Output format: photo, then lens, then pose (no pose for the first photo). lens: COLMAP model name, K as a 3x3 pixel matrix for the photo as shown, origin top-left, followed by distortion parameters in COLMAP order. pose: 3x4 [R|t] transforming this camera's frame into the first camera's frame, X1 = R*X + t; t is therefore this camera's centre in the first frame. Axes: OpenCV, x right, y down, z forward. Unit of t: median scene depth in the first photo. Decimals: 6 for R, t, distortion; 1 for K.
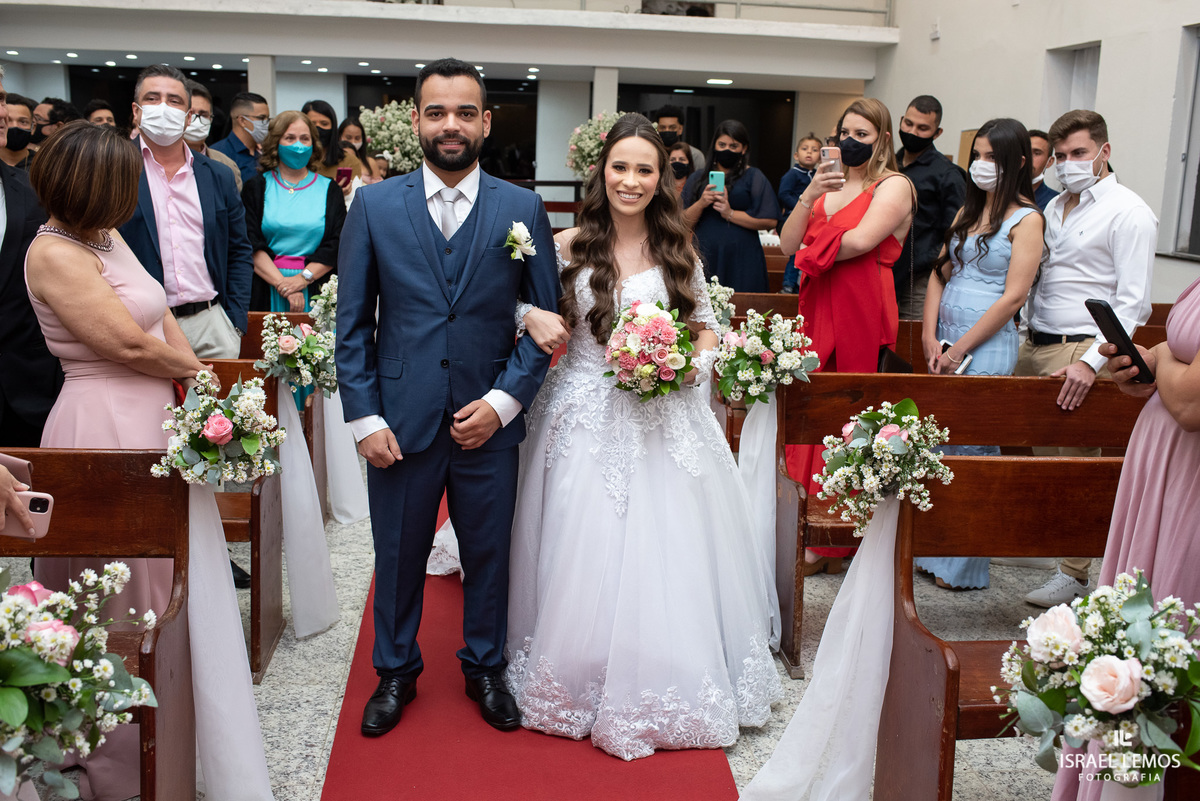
lens RADIAL K [[1161.1, 0, 597.2], [0, 1161.1, 397.7], [0, 0, 1]] dist [-0.057756, 0.000000]
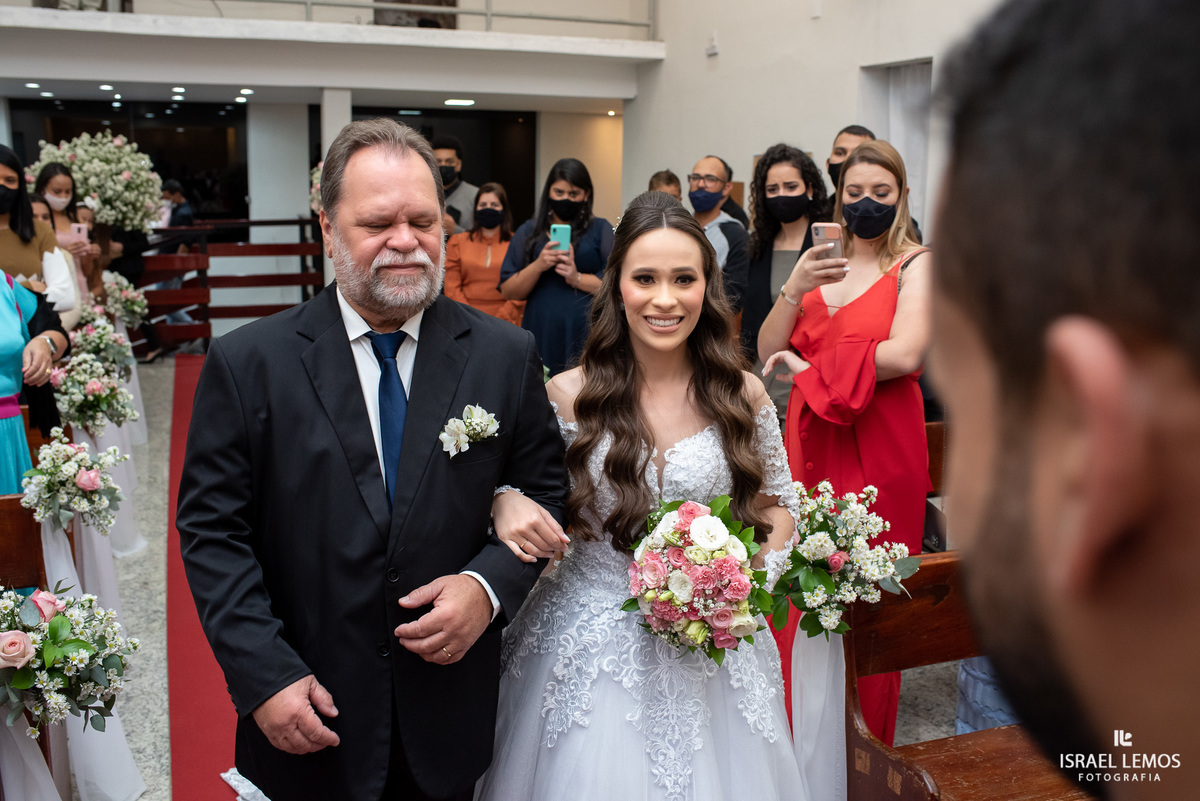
lens RADIAL K [[1161.1, 0, 592.6], [0, 1161.1, 407.6], [0, 0, 1]] dist [-0.057756, 0.000000]
pose [[0.965614, -0.070037, 0.250370, -0.118083], [0.071334, 0.997445, 0.003899, -0.115347], [-0.250003, 0.014095, 0.968142, 0.377662]]
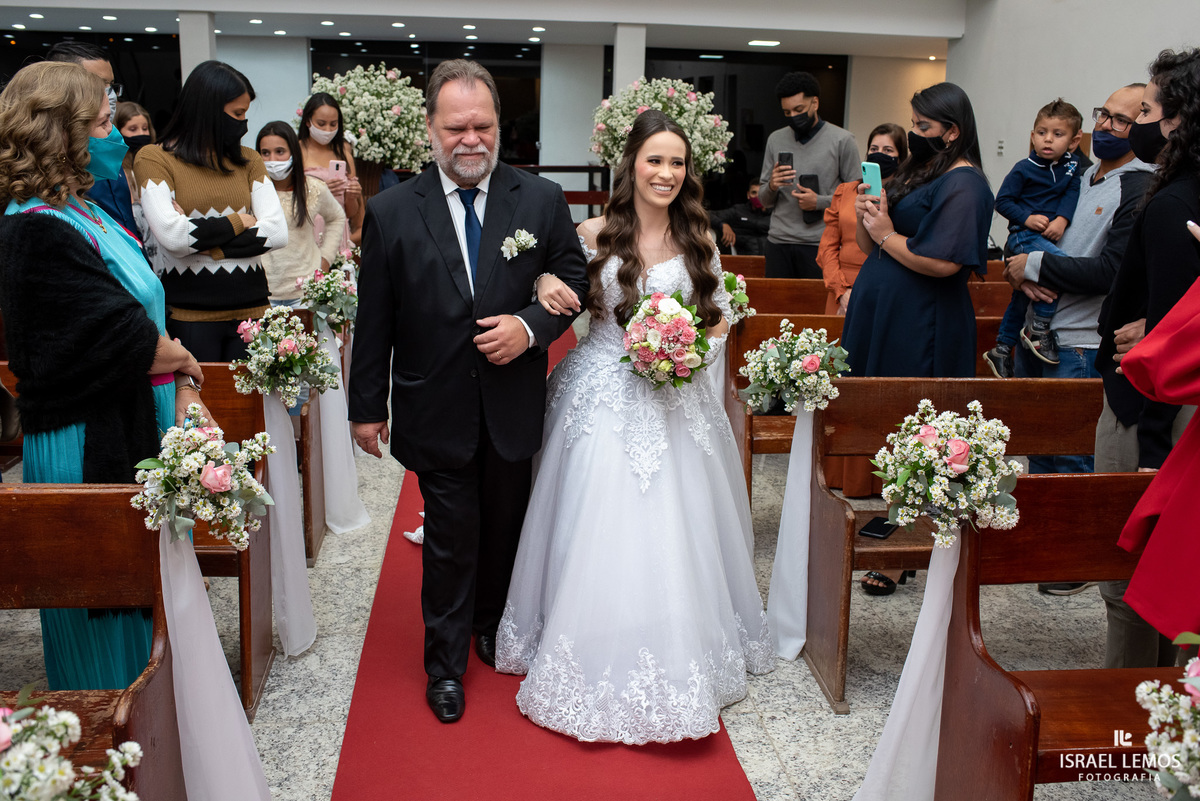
lens RADIAL K [[1161.1, 0, 605.0], [0, 1161.1, 388.7], [0, 0, 1]] dist [-0.057756, 0.000000]
pose [[0.999846, -0.011243, 0.013467, -0.070882], [0.011050, 0.999836, 0.014324, -0.137190], [-0.013626, -0.014173, 0.999807, 0.596597]]
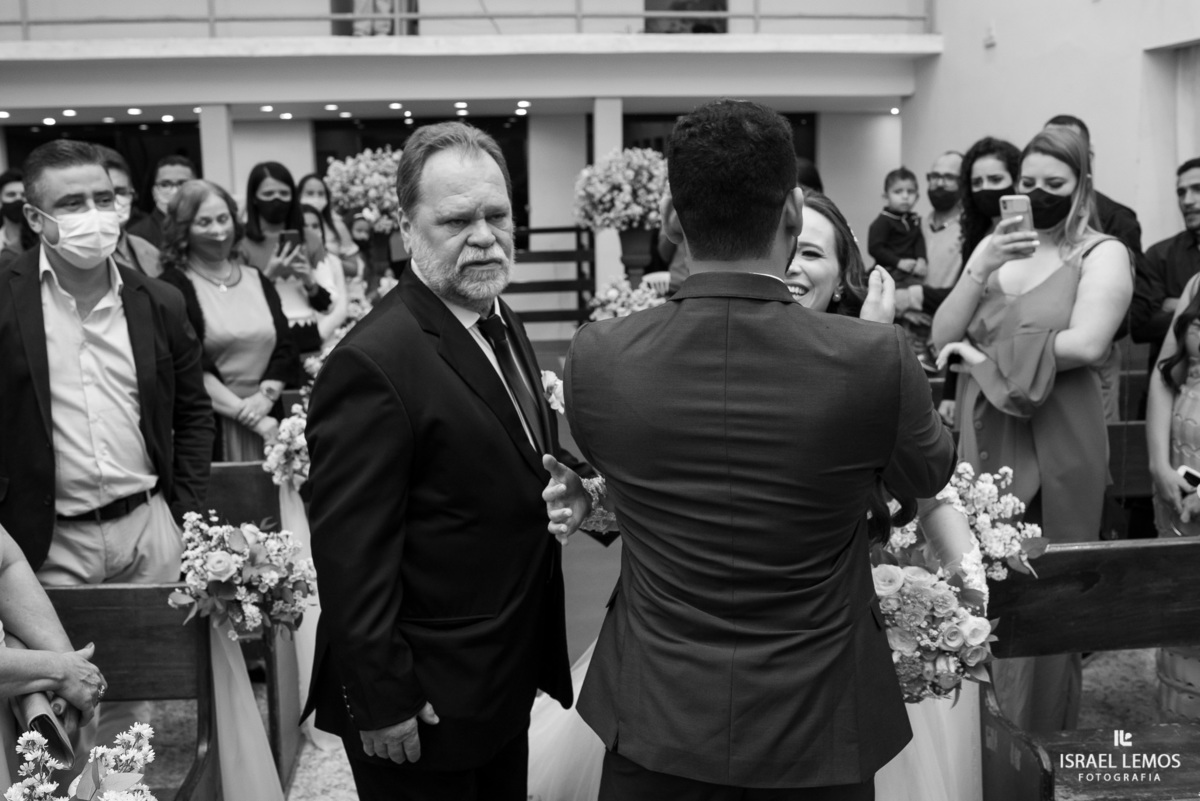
lens RADIAL K [[1210.6, 0, 574.8], [0, 1210.6, 384.2], [0, 0, 1]] dist [-0.062312, 0.000000]
pose [[0.998658, -0.050408, -0.011864, -0.051498], [0.049848, 0.997809, -0.043508, -0.090767], [0.014031, 0.042858, 0.998983, 0.288104]]
